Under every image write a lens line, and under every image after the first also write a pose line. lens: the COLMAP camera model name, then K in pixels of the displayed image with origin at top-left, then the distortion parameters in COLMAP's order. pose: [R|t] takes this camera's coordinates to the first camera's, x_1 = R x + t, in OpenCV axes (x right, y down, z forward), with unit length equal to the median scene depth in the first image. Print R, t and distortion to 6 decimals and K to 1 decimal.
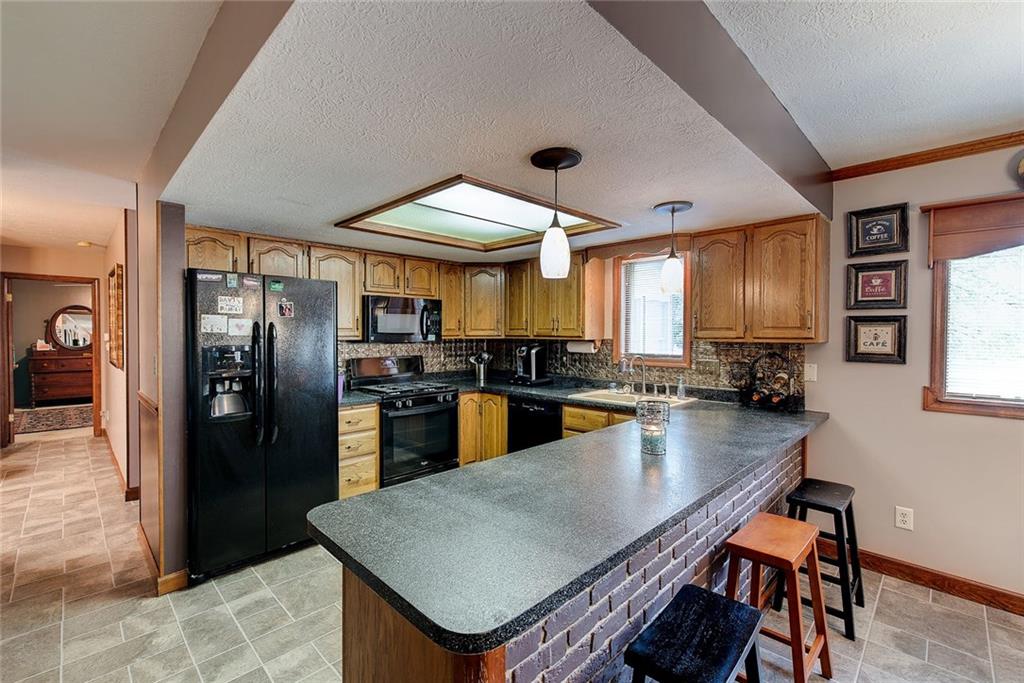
lens RADIAL K [[442.3, 0, 514.7], [0, 442.3, 340.1], [0, 0, 1]] dist [0.001012, -0.000508]
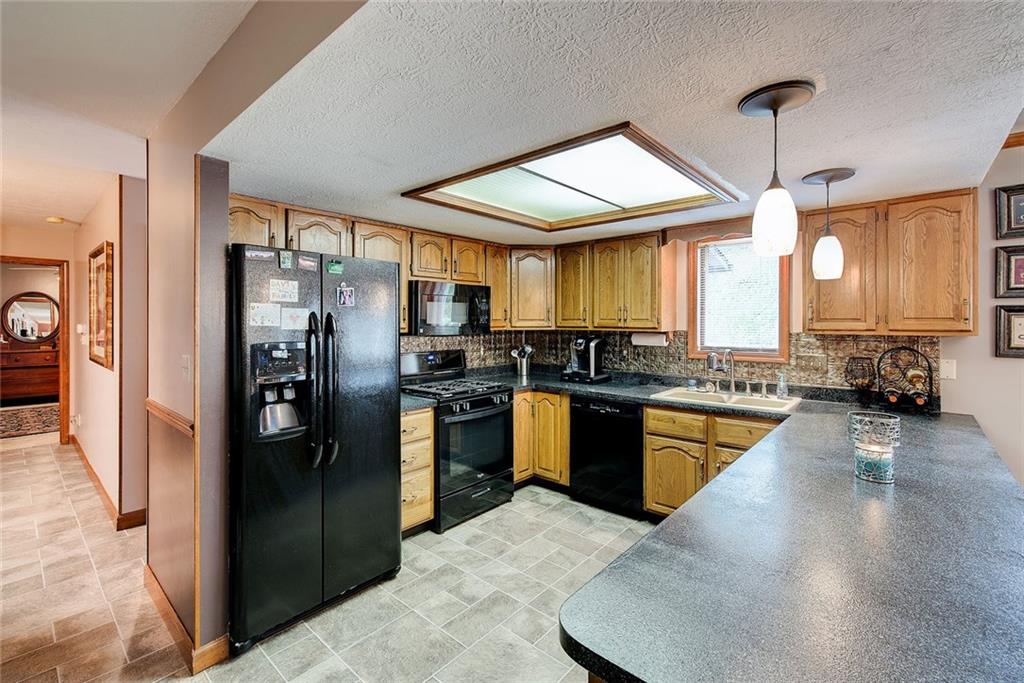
lens RADIAL K [[442.3, 0, 511.5], [0, 442.3, 322.9], [0, 0, 1]] dist [0.001012, -0.000508]
pose [[0.998155, -0.001493, 0.060697, -0.229212], [0.002273, 0.999916, -0.012782, -0.009165], [-0.060673, 0.012896, 0.998074, 0.152784]]
